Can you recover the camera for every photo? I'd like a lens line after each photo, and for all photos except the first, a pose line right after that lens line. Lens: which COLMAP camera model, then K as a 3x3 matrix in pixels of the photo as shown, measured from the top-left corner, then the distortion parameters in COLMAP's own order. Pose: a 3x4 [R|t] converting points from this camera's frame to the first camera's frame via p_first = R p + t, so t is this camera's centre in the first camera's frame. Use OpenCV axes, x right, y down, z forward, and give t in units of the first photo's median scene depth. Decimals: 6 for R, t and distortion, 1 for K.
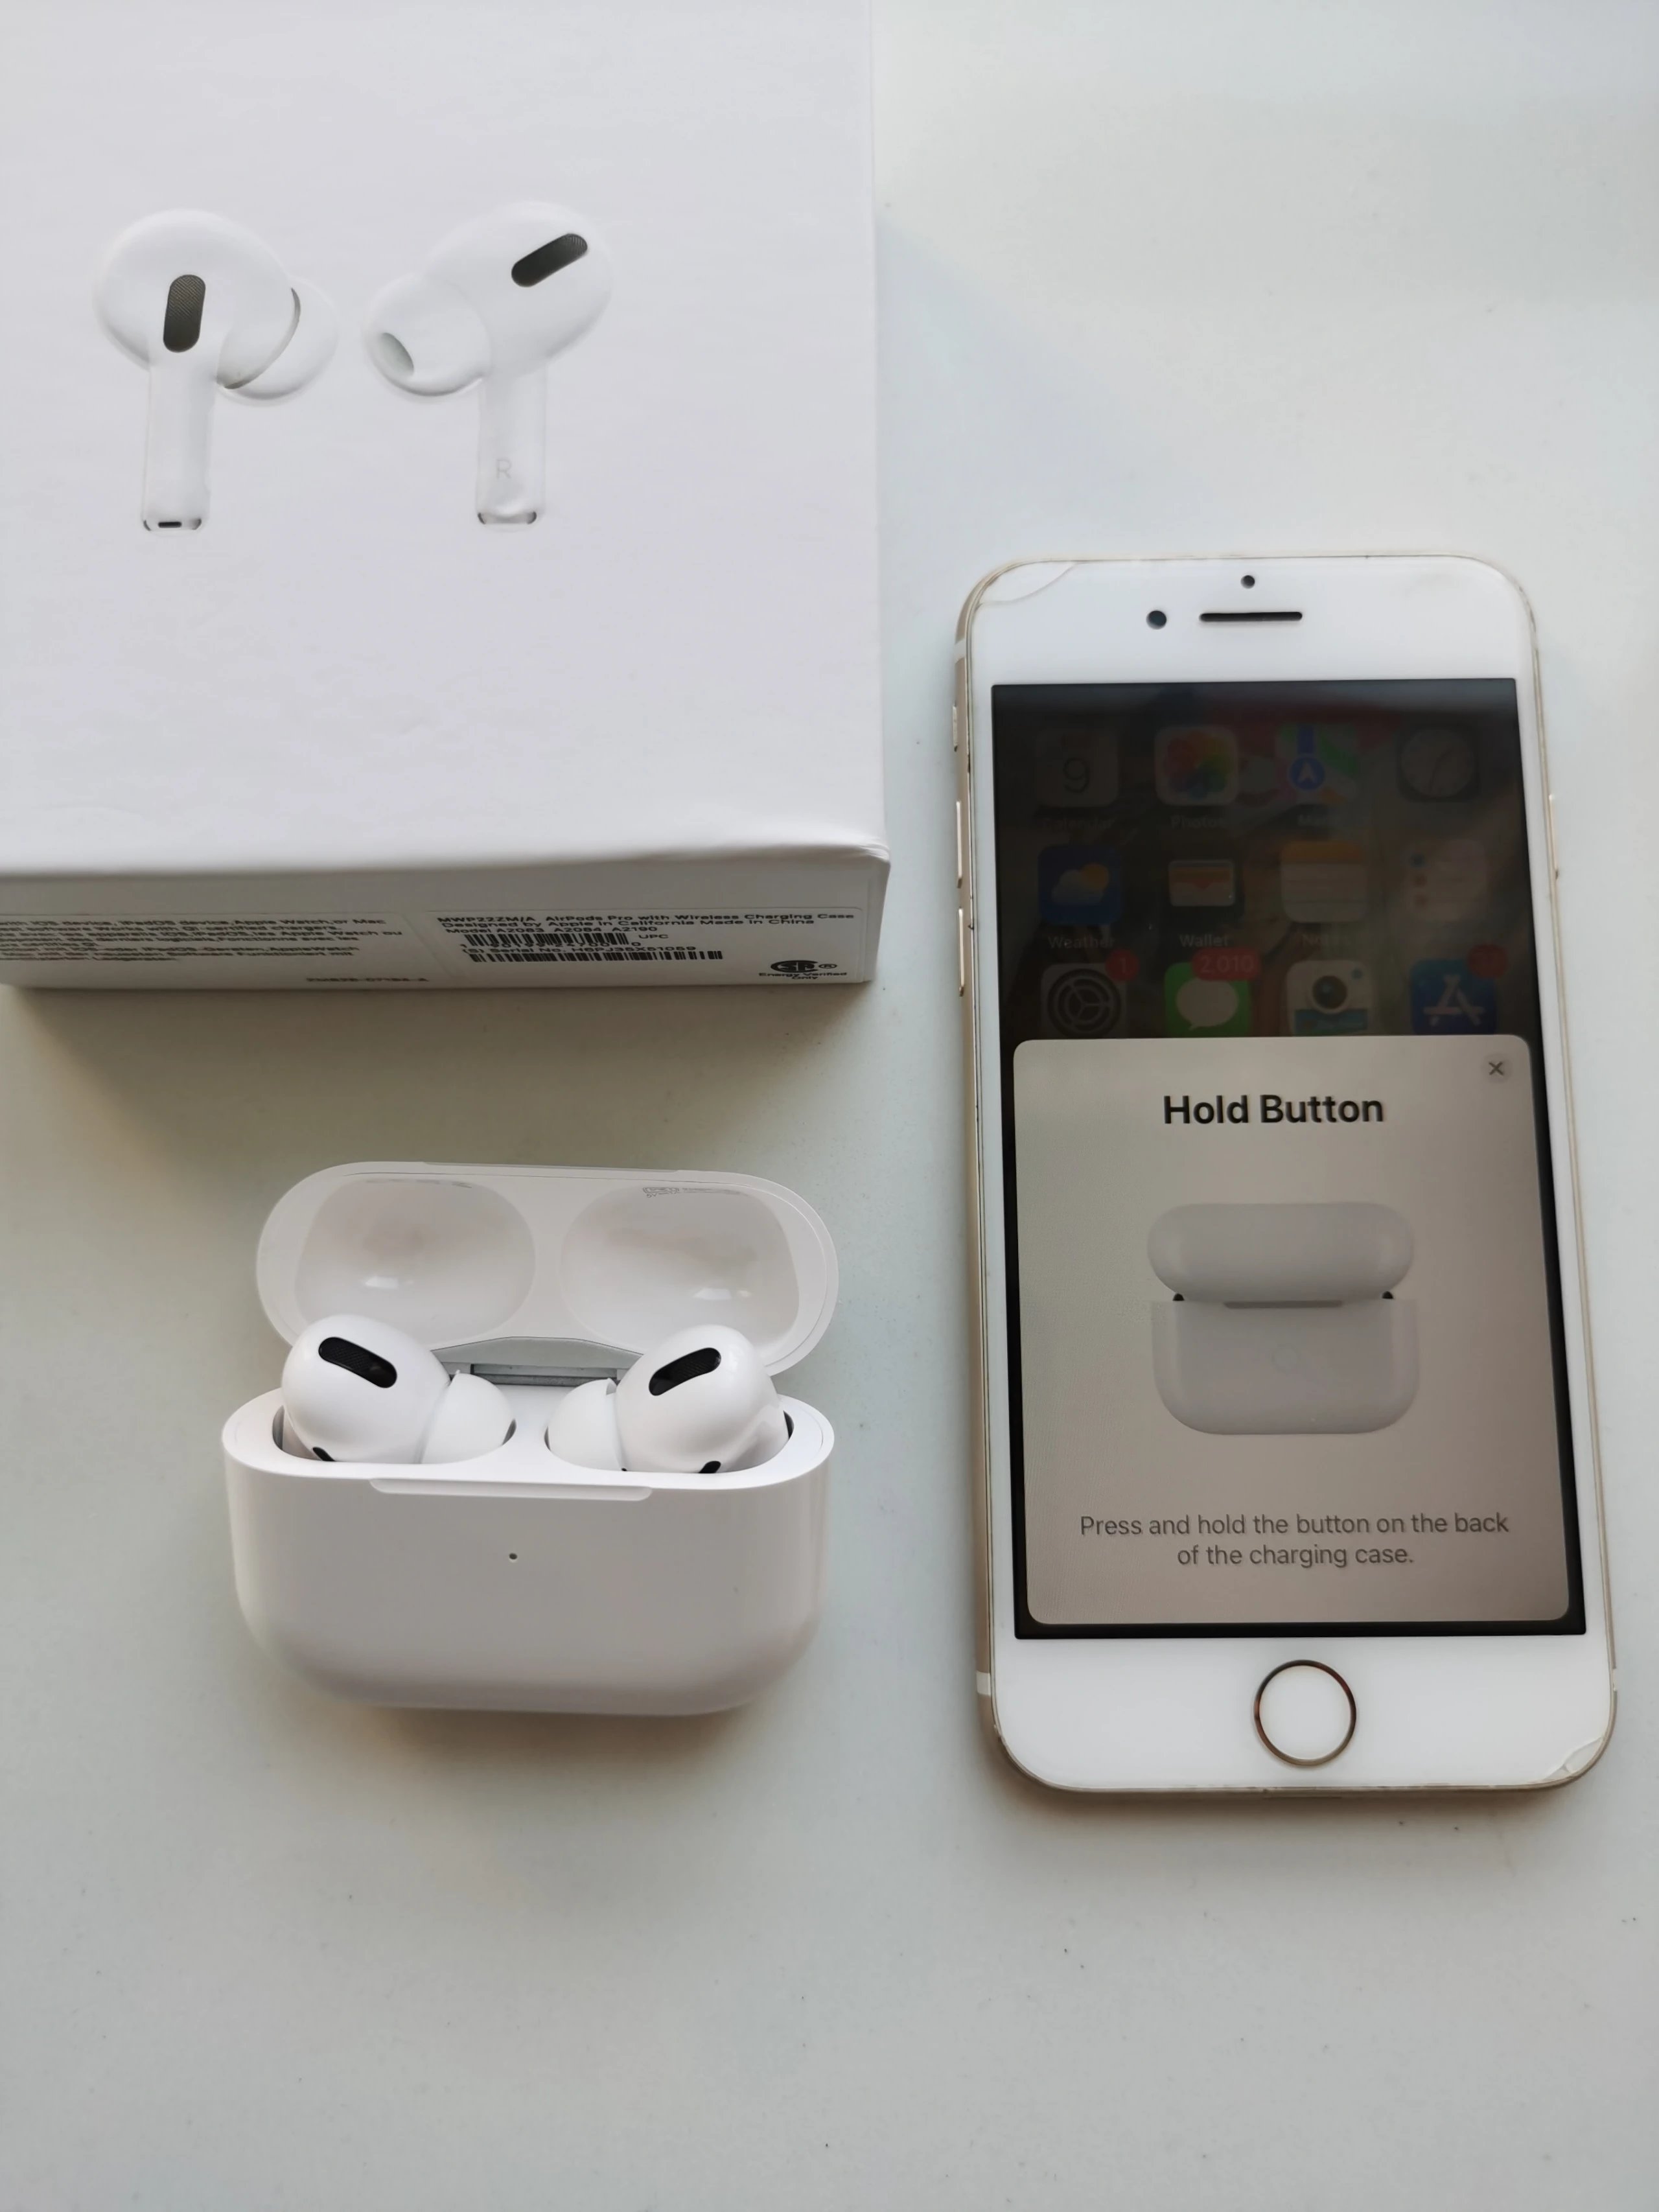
lens RADIAL K [[1734.3, 0, 776.0], [0, 1734.3, 1114.5], [0, 0, 1]] dist [-0.001864, -0.020778]
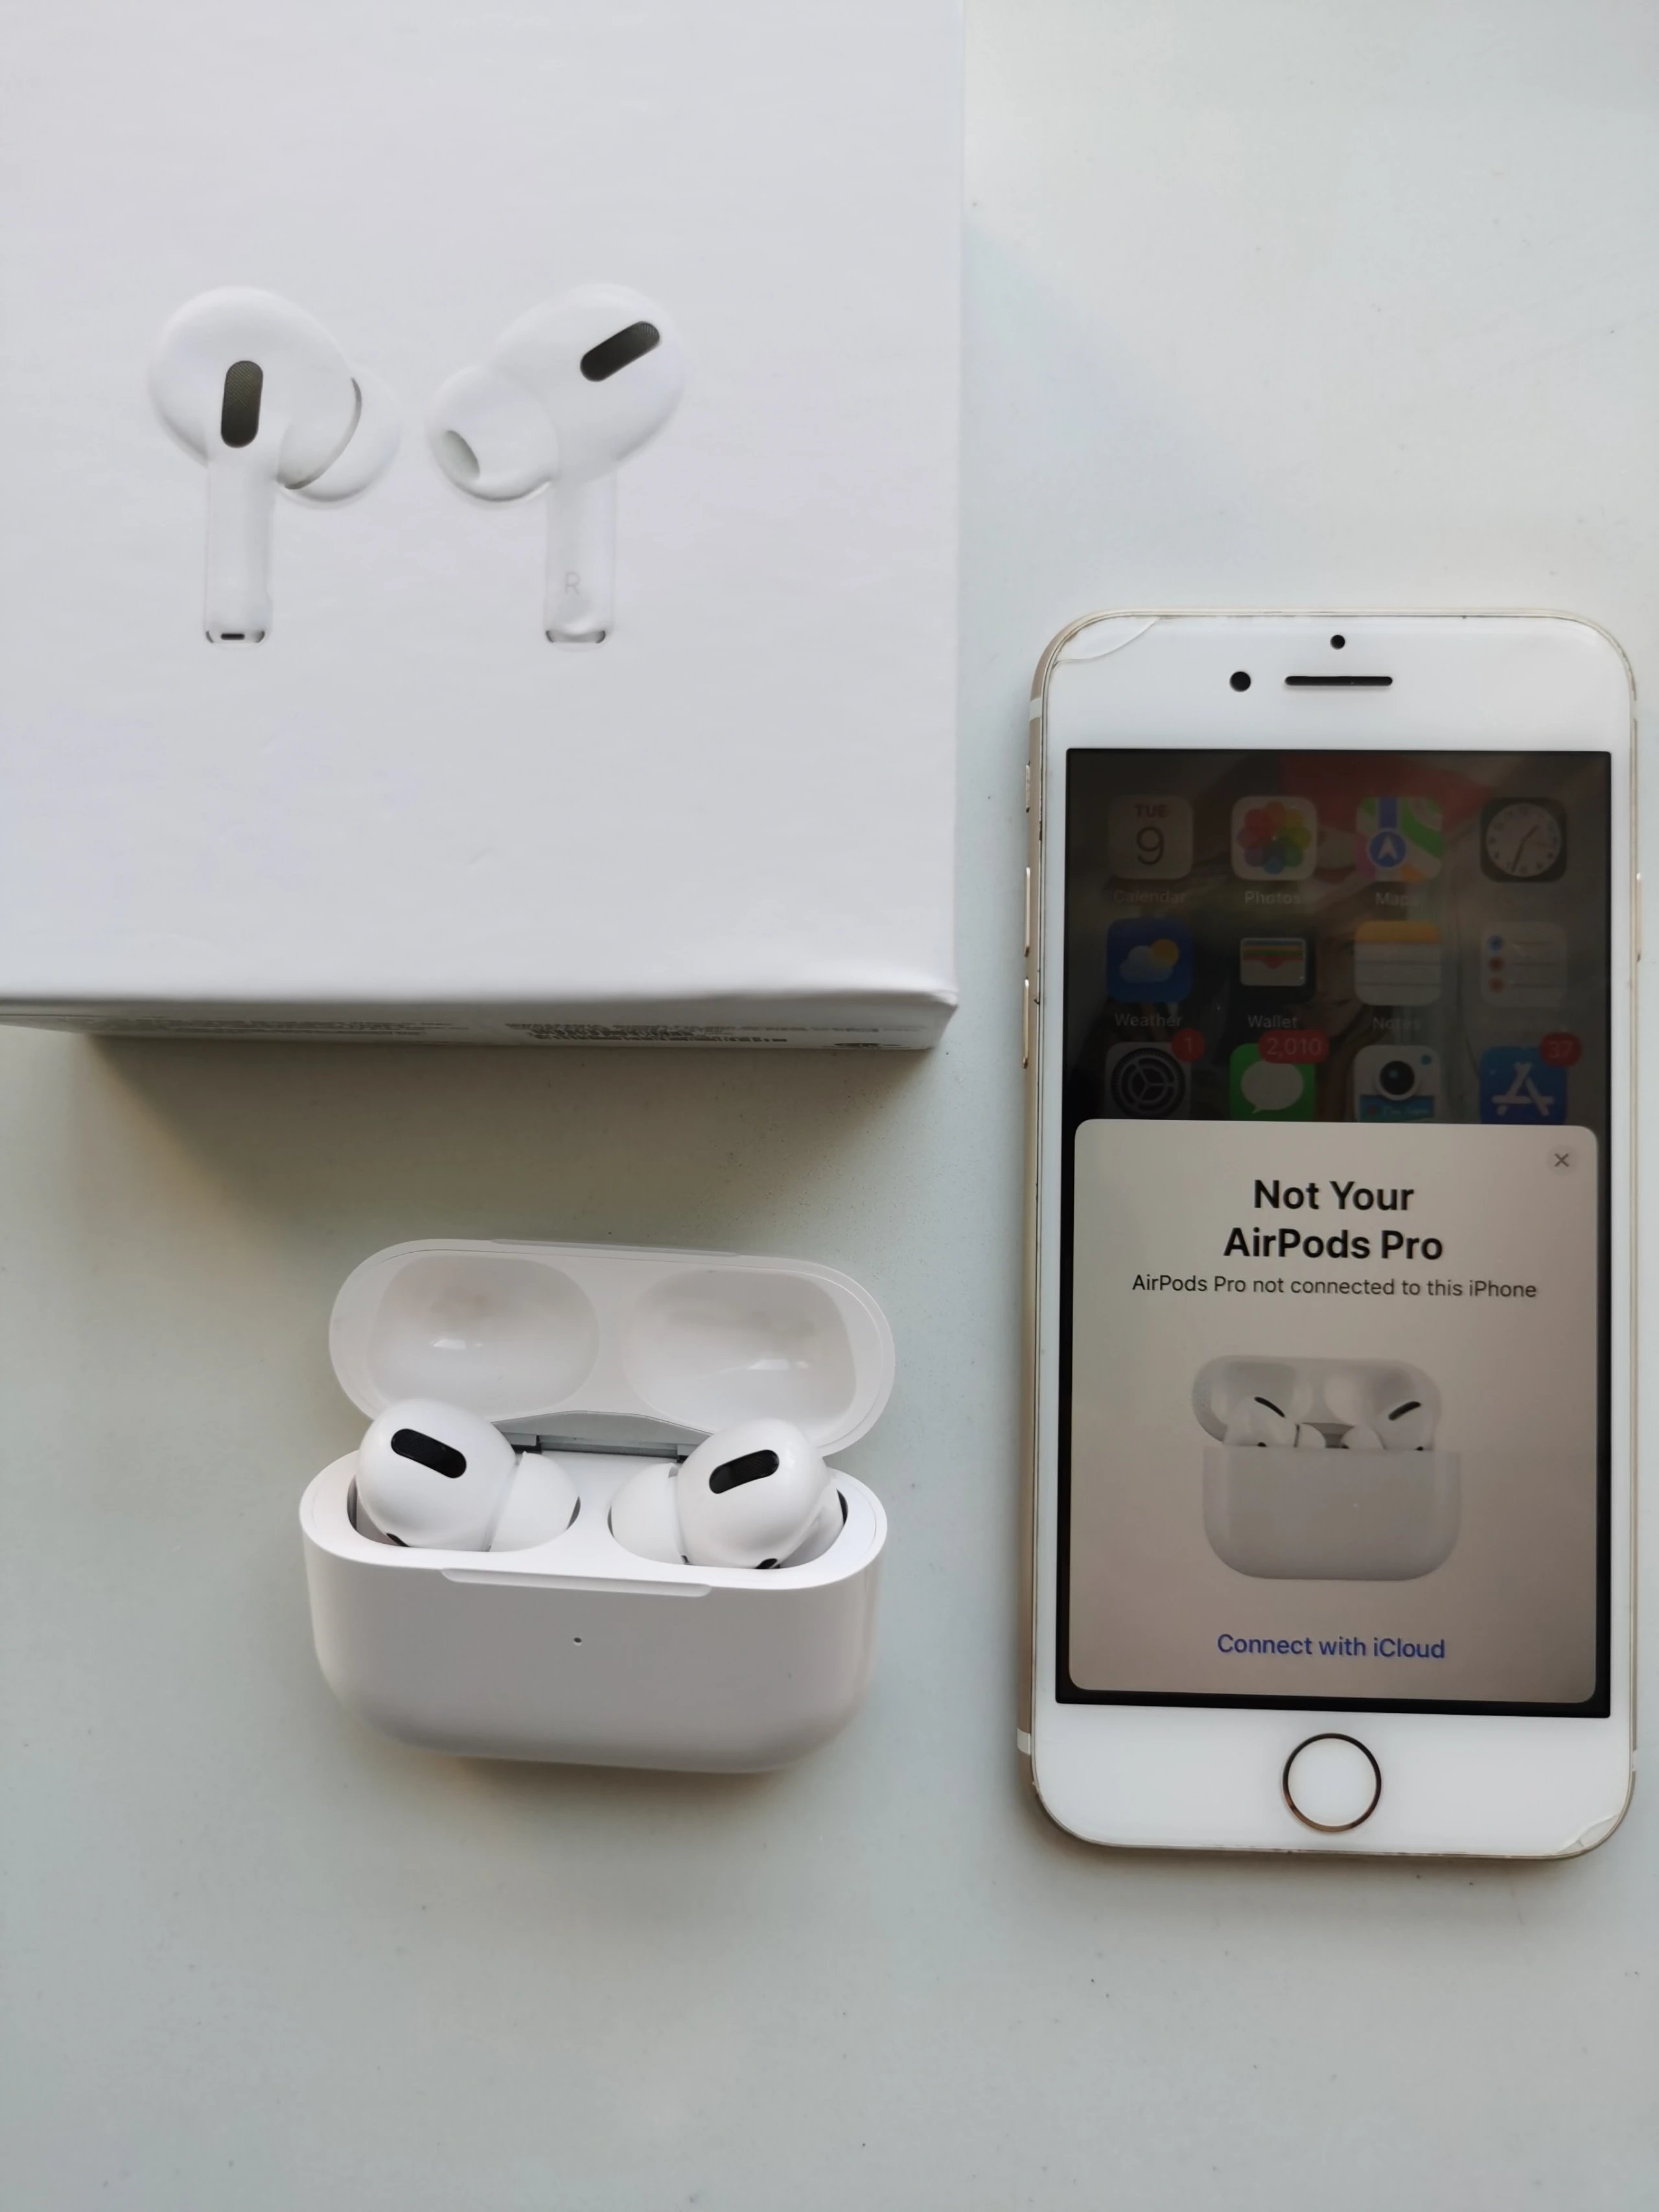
lens RADIAL K [[1734.3, 0, 769.0], [0, 1734.3, 1057.4], [0, 0, 1]] dist [-0.001864, -0.020778]
pose [[0.999358, 0.020091, -0.029676, -0.011262], [-0.016406, 0.992691, 0.119566, -0.204322], [0.031862, -0.119003, 0.992383, 0.006059]]
